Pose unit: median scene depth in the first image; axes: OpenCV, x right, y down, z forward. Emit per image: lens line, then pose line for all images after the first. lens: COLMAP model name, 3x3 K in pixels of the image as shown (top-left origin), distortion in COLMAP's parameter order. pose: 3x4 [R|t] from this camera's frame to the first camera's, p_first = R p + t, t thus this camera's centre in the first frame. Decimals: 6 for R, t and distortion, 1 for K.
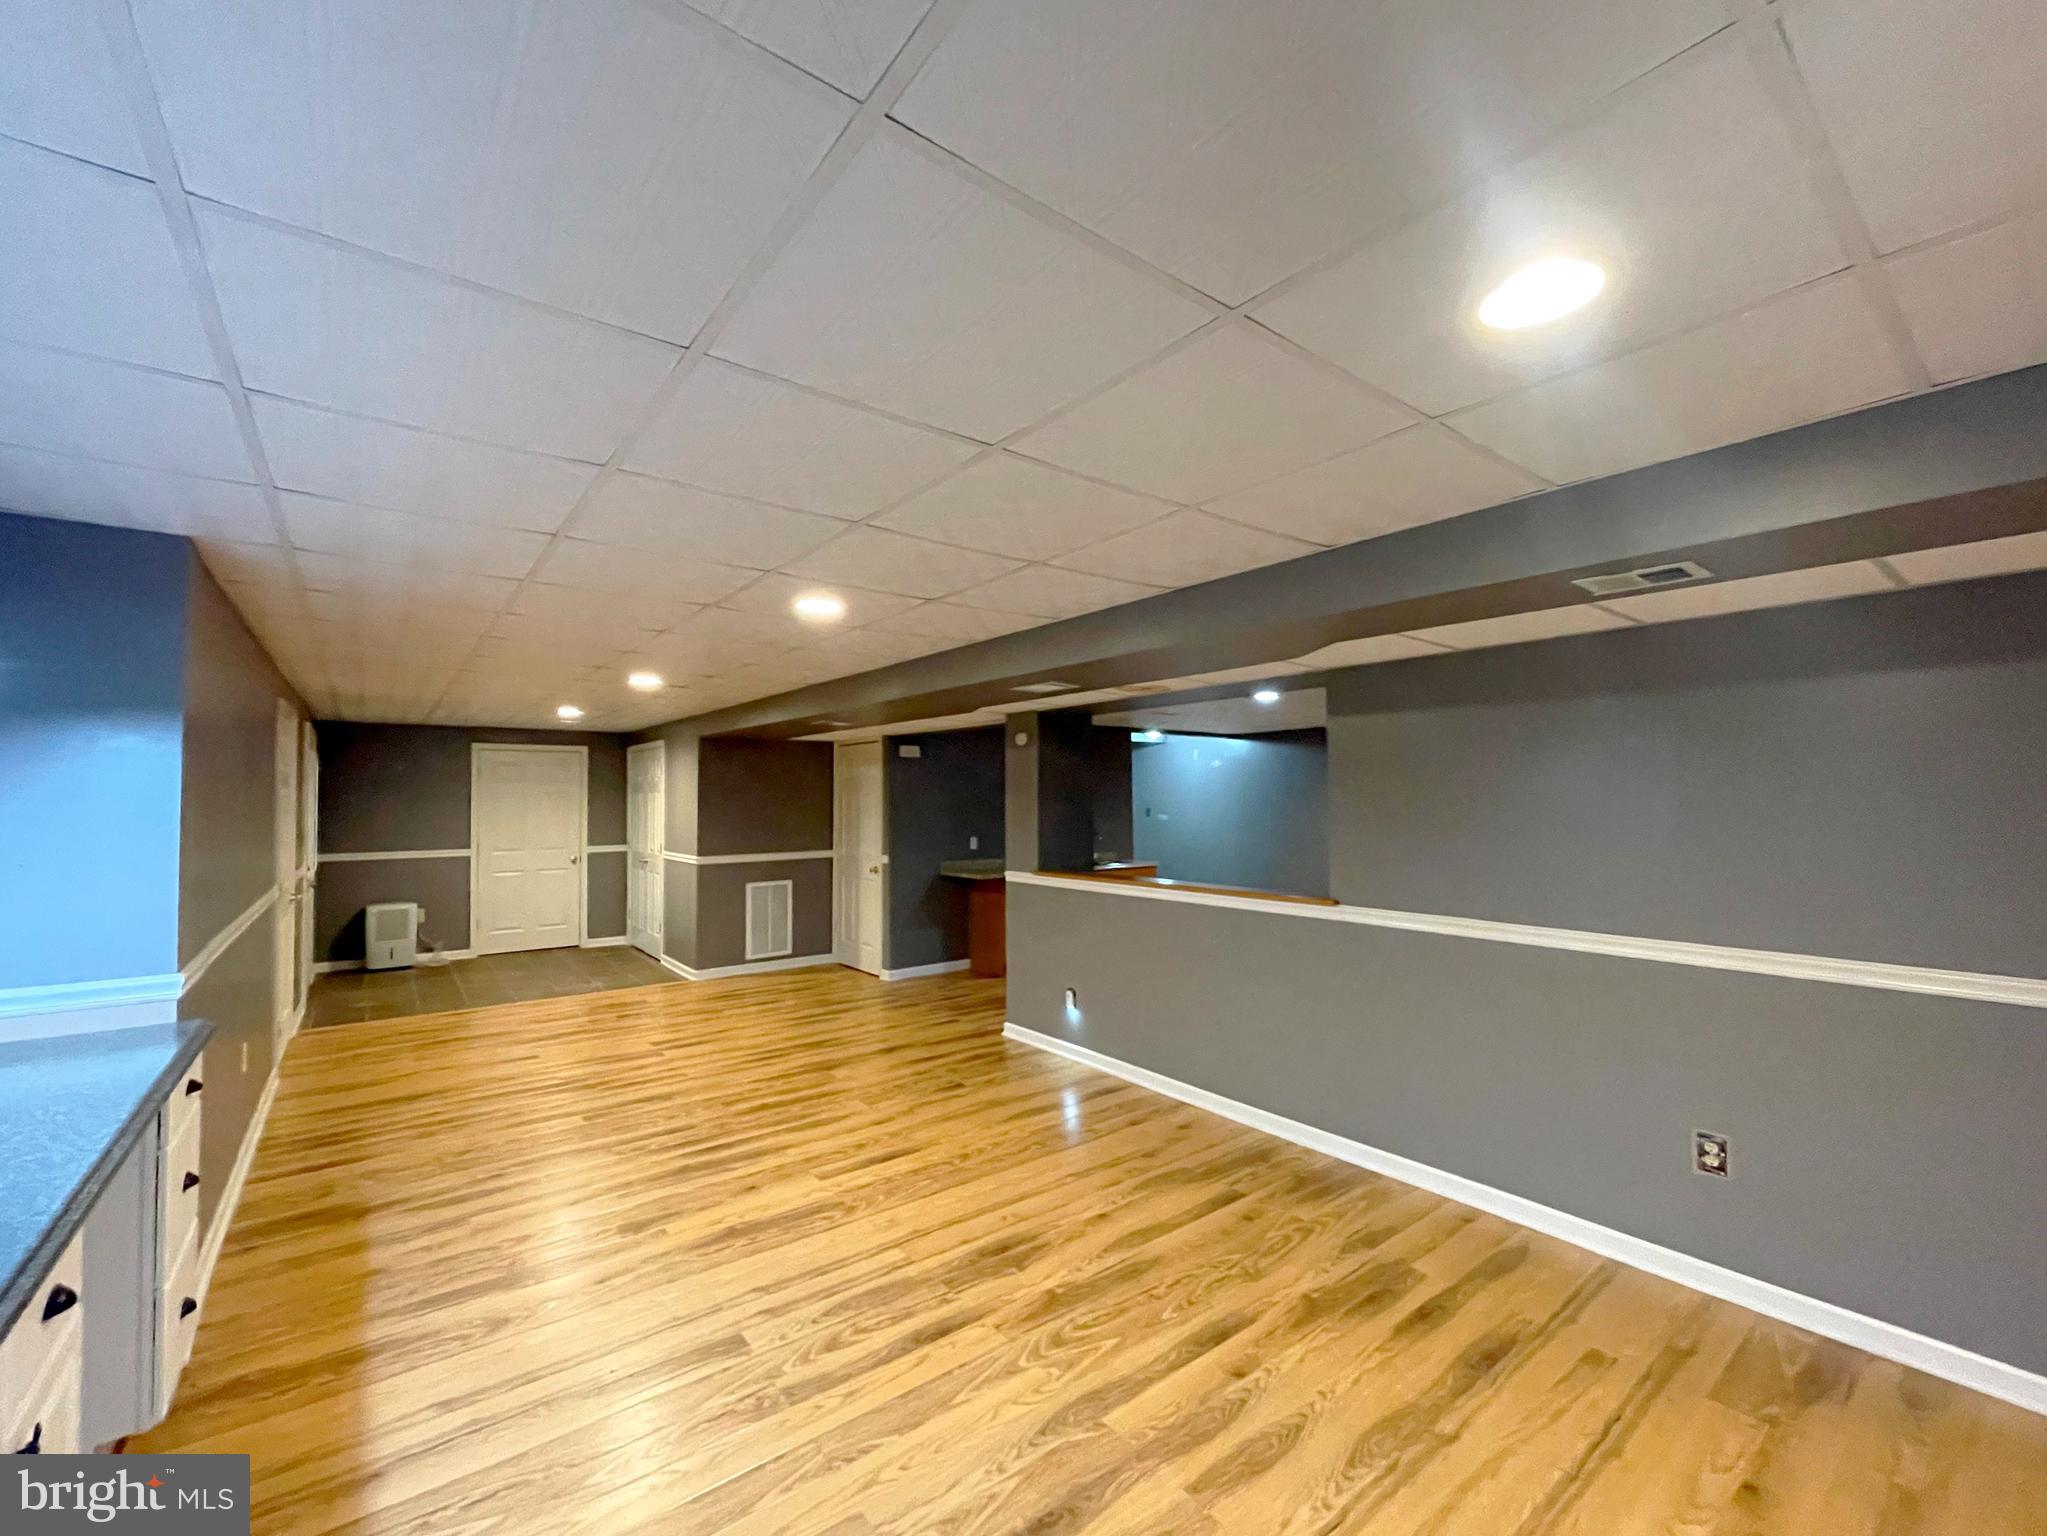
lens RADIAL K [[838.2, 0, 1028.3], [0, 838.2, 768.5], [0, 0, 1]] dist [-0.004812, 0.002232]
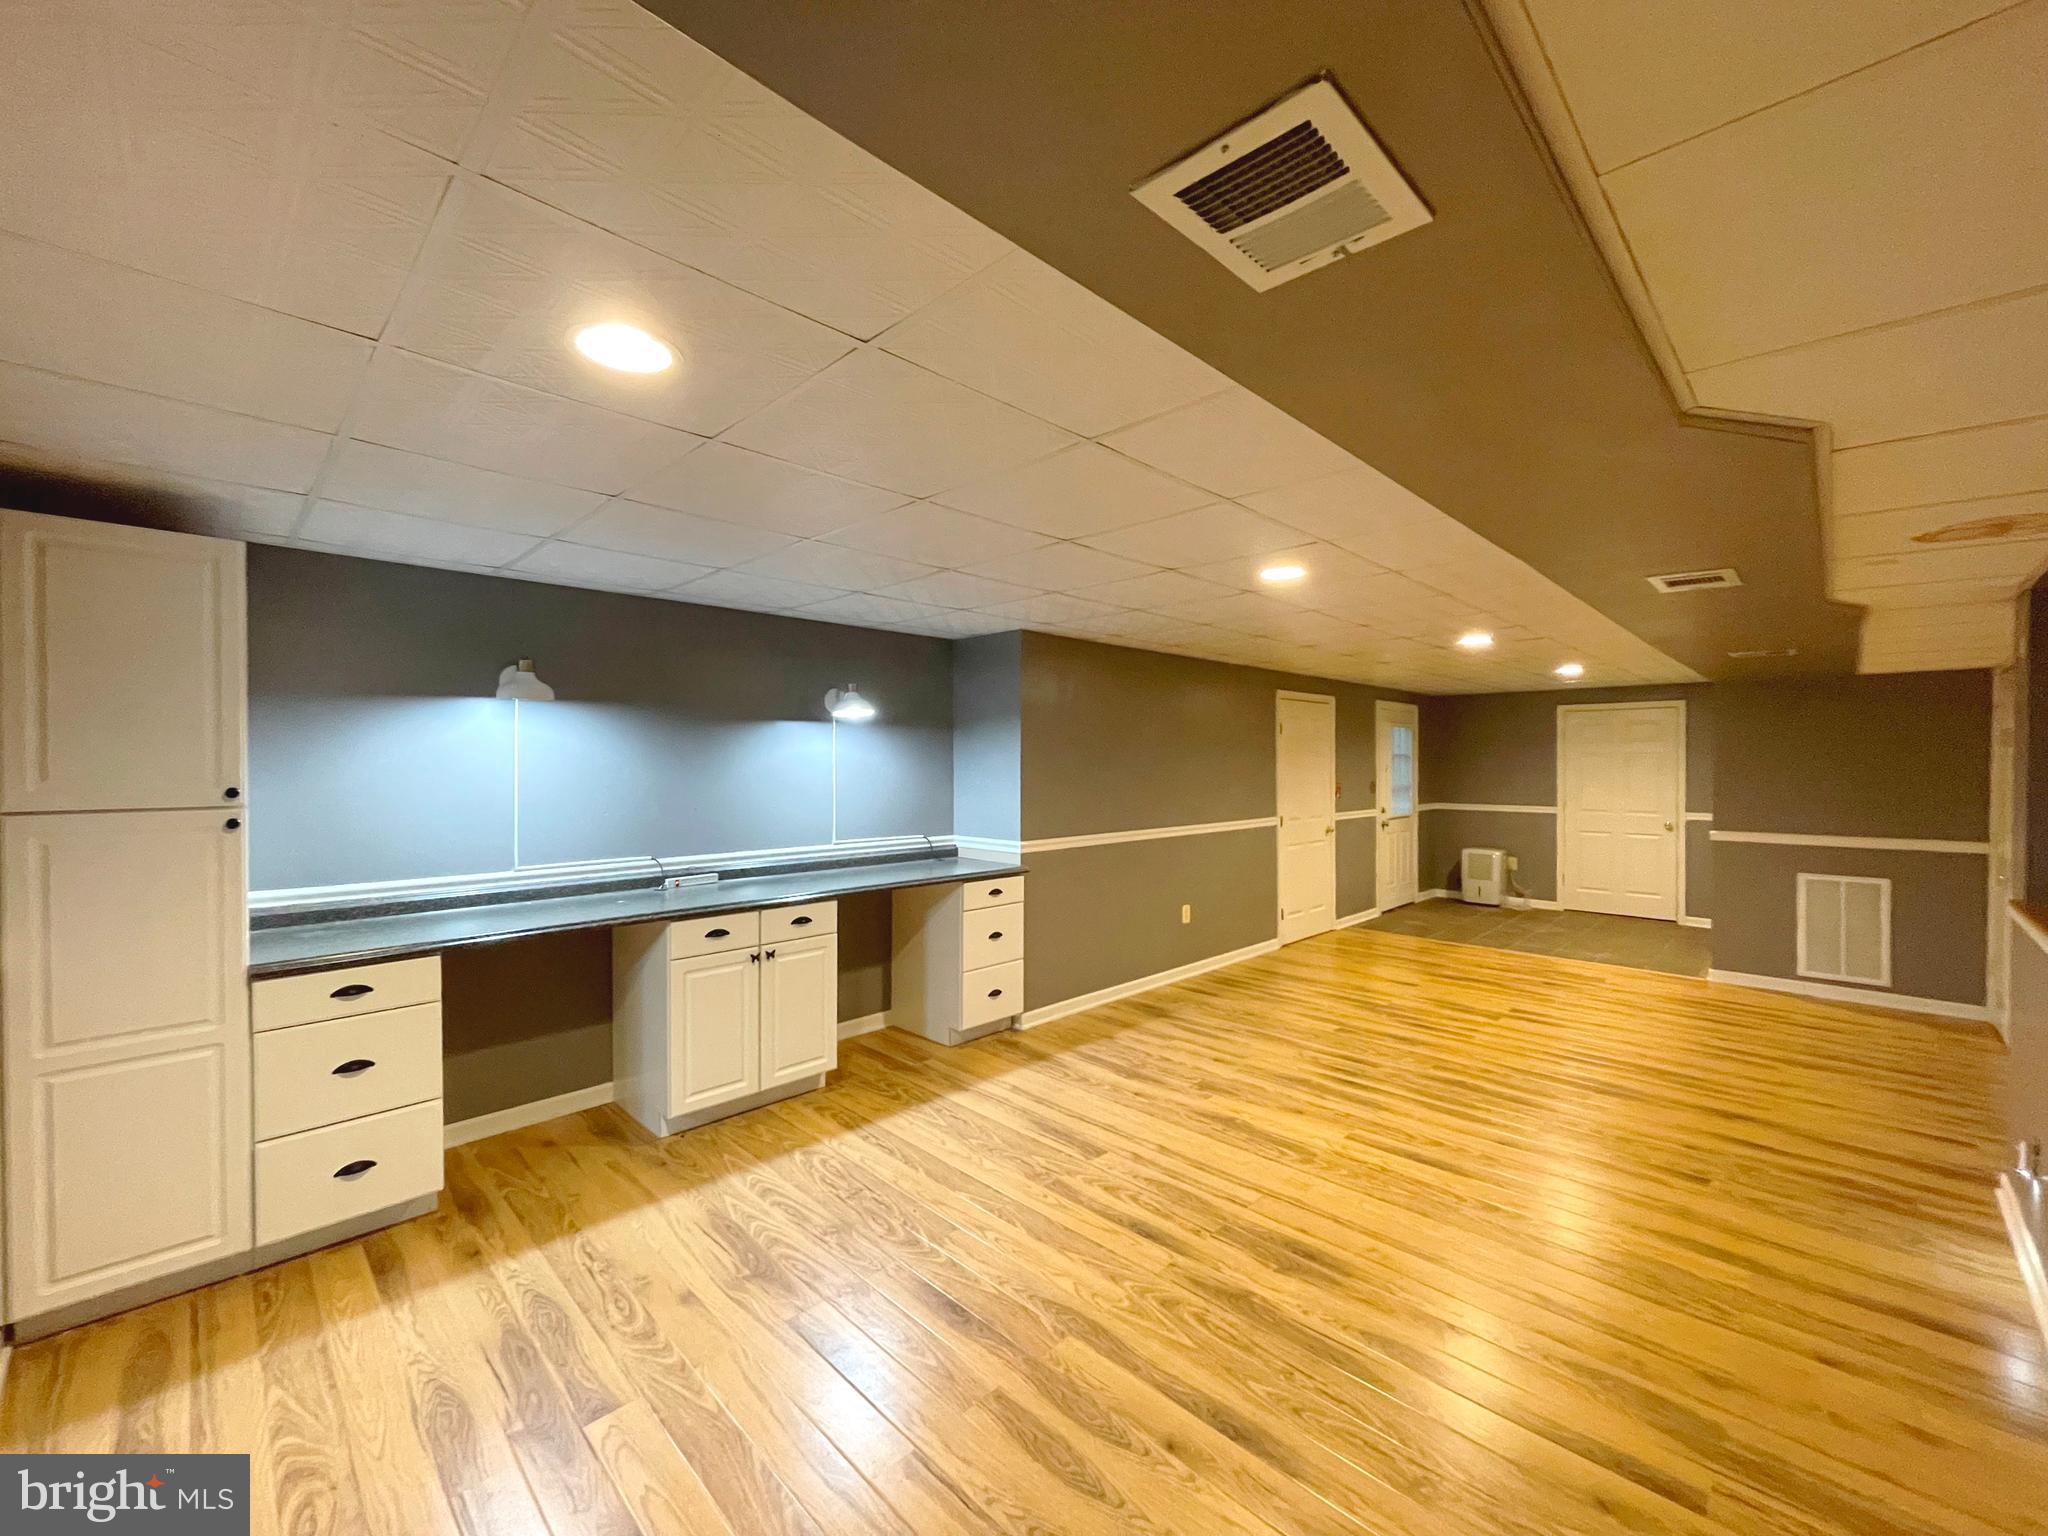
lens RADIAL K [[838.6, 0, 1029.5], [0, 838.6, 766.9], [0, 0, 1]] dist [-0.004812, 0.002232]
pose [[0.129940, 0.012441, -0.991444, 0.624629], [0.032428, 0.999333, 0.016790, 0.015289], [0.990991, -0.034332, 0.129450, 0.457549]]
